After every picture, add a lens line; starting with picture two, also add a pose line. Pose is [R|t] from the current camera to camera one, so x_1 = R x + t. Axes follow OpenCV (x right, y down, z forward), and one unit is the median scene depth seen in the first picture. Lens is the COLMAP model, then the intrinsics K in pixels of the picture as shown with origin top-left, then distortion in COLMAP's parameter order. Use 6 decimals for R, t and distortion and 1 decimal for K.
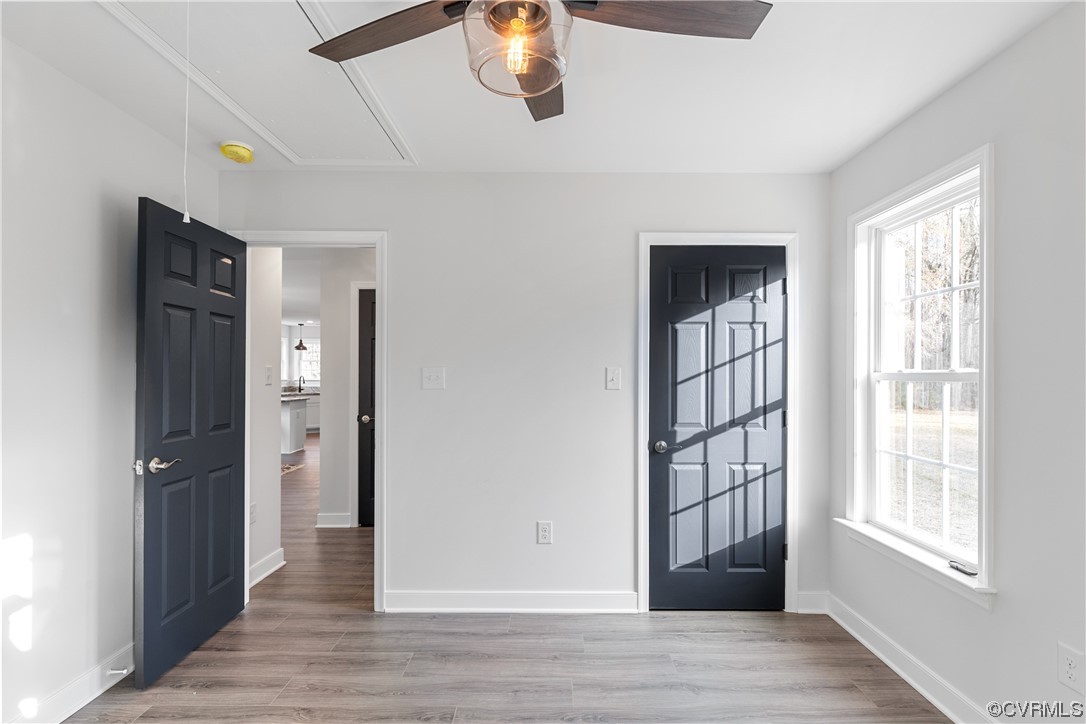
lens RADIAL K [[532.2, 0, 552.1], [0, 532.2, 373.4], [0, 0, 1]] dist [-0.003129, 0.000888]
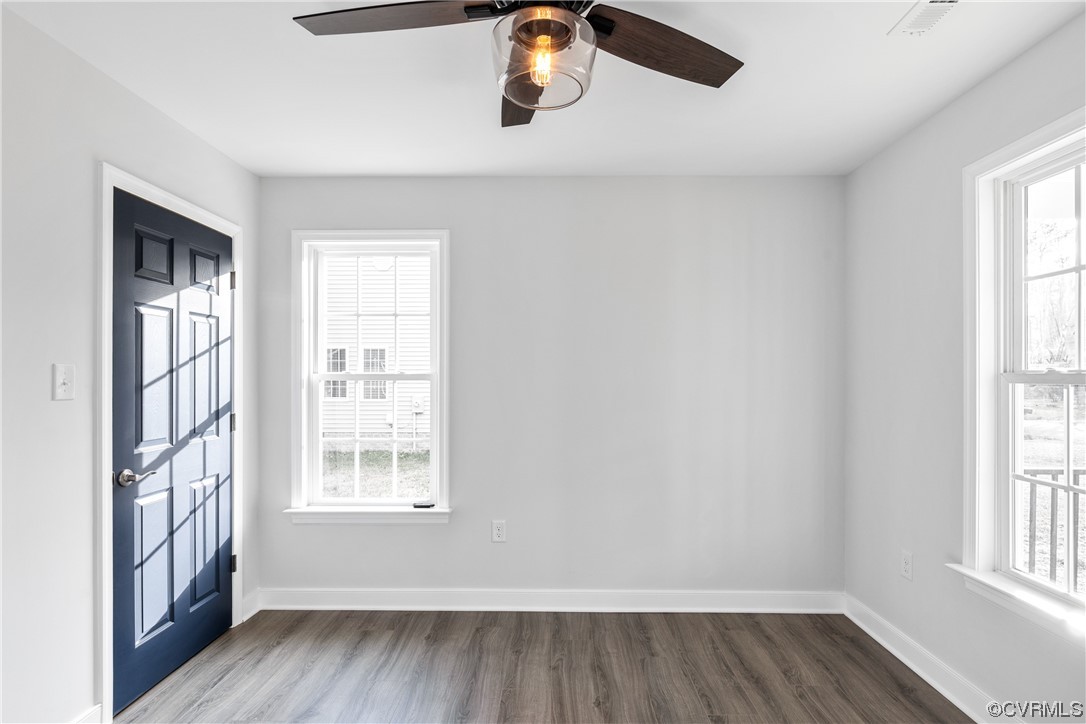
lens RADIAL K [[532.2, 0, 548.3], [0, 532.2, 379.2], [0, 0, 1]] dist [-0.003129, 0.000888]
pose [[0.013348, -0.006541, 0.999890, -0.491650], [-0.004689, 0.999967, 0.006604, 0.000055], [-0.999900, -0.004777, 0.013317, 0.432975]]
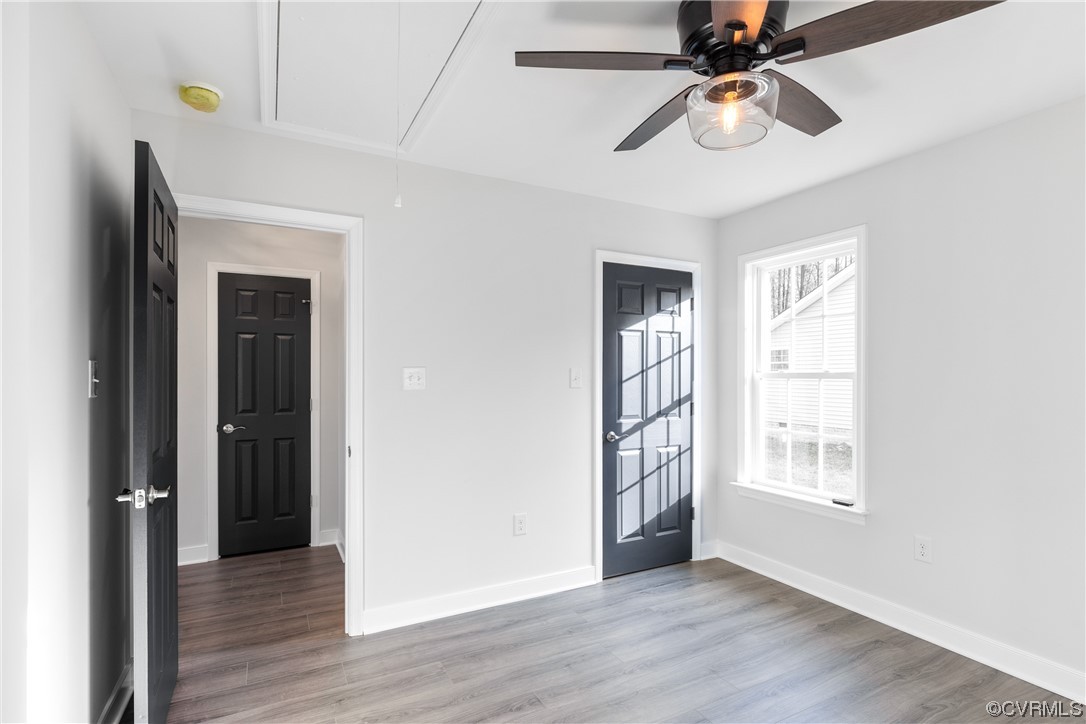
lens RADIAL K [[532.2, 0, 551.9], [0, 532.2, 374.3], [0, 0, 1]] dist [-0.003129, 0.000888]
pose [[0.881075, -0.002213, 0.472970, -0.457242], [0.001024, 0.999996, 0.002772, -0.001153], [-0.472975, -0.001958, 0.881074, 0.041841]]
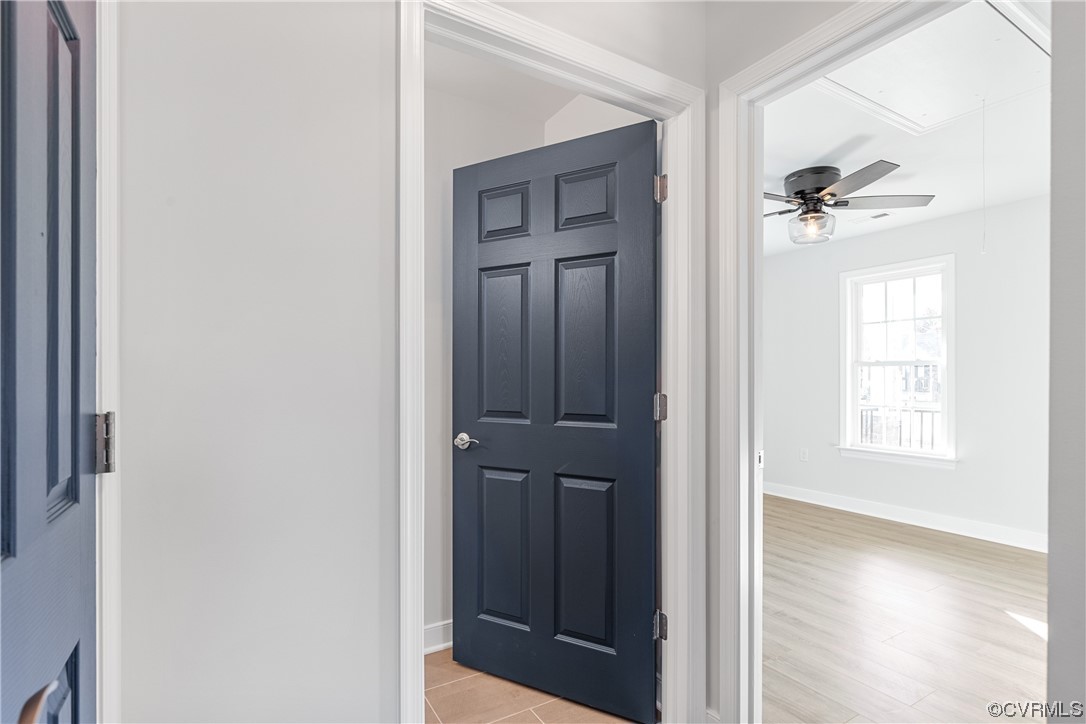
lens RADIAL K [[532.2, 0, 549.8], [0, 532.2, 380.7], [0, 0, 1]] dist [-0.003129, 0.000888]
pose [[-0.519202, -0.009447, 0.854599, -0.708969], [-0.004182, 0.999955, 0.008514, 0.040073], [-0.854641, 0.000847, -0.519218, 1.505858]]
